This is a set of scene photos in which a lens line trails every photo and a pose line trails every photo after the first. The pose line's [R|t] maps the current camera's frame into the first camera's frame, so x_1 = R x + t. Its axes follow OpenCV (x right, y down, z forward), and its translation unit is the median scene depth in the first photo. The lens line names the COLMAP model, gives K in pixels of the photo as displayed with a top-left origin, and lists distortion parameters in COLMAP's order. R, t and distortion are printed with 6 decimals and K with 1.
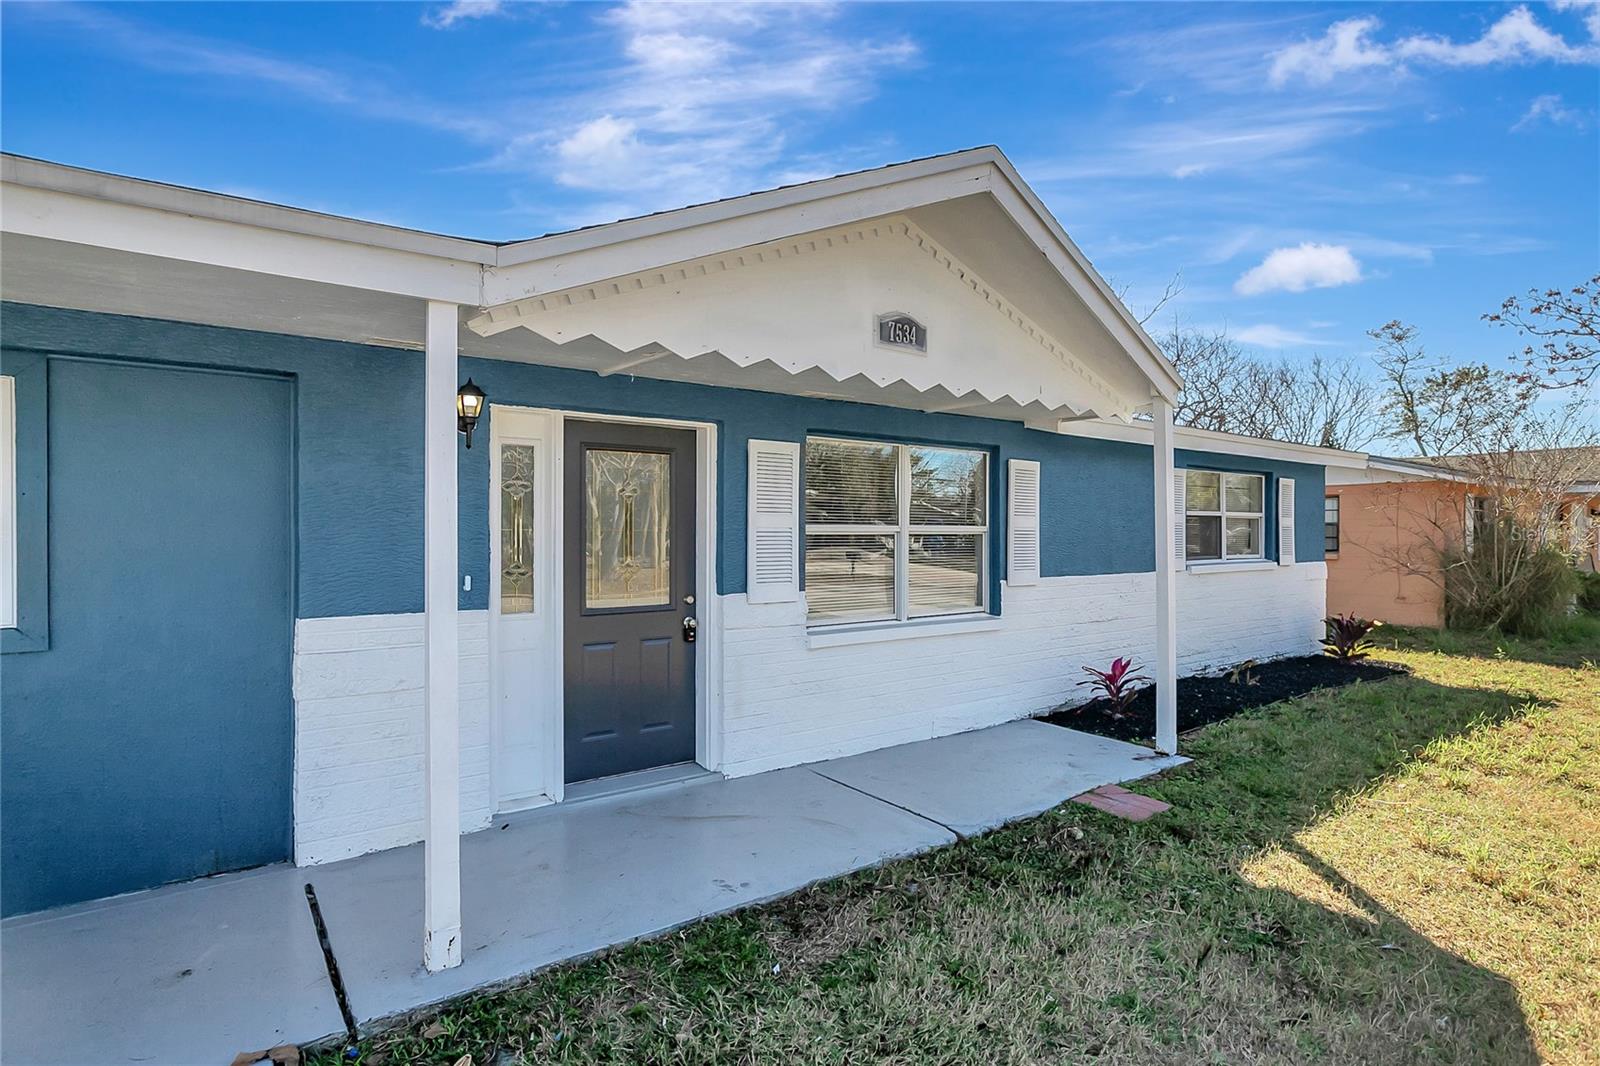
lens RADIAL K [[830.0, 0, 800.0], [0, 830.0, 533.0], [0, 0, 1]] dist [-0.000591, -0.000552]
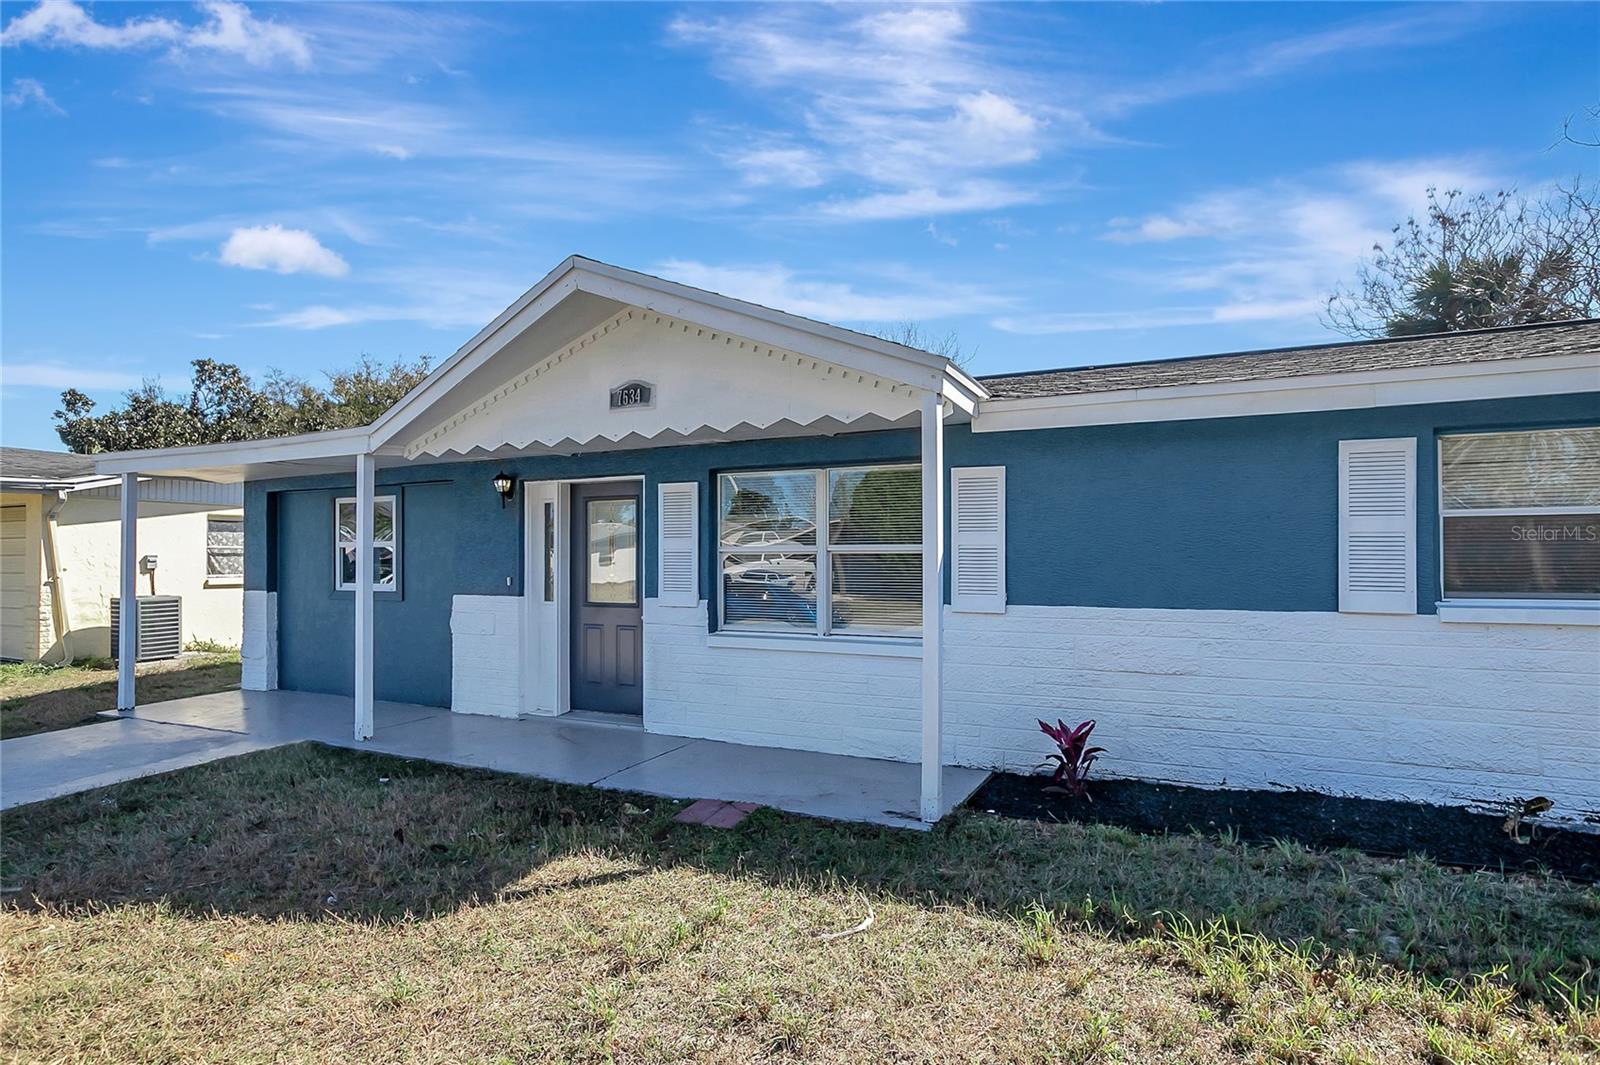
lens RADIAL K [[883.0, 0, 805.1], [0, 883.0, 551.7], [0, 0, 1]] dist [-0.003910, -0.000641]
pose [[0.451230, -0.008859, -0.892364, 1.320933], [0.002015, 0.999958, -0.008908, 0.010481], [0.892405, 0.002222, 0.451229, 0.565245]]
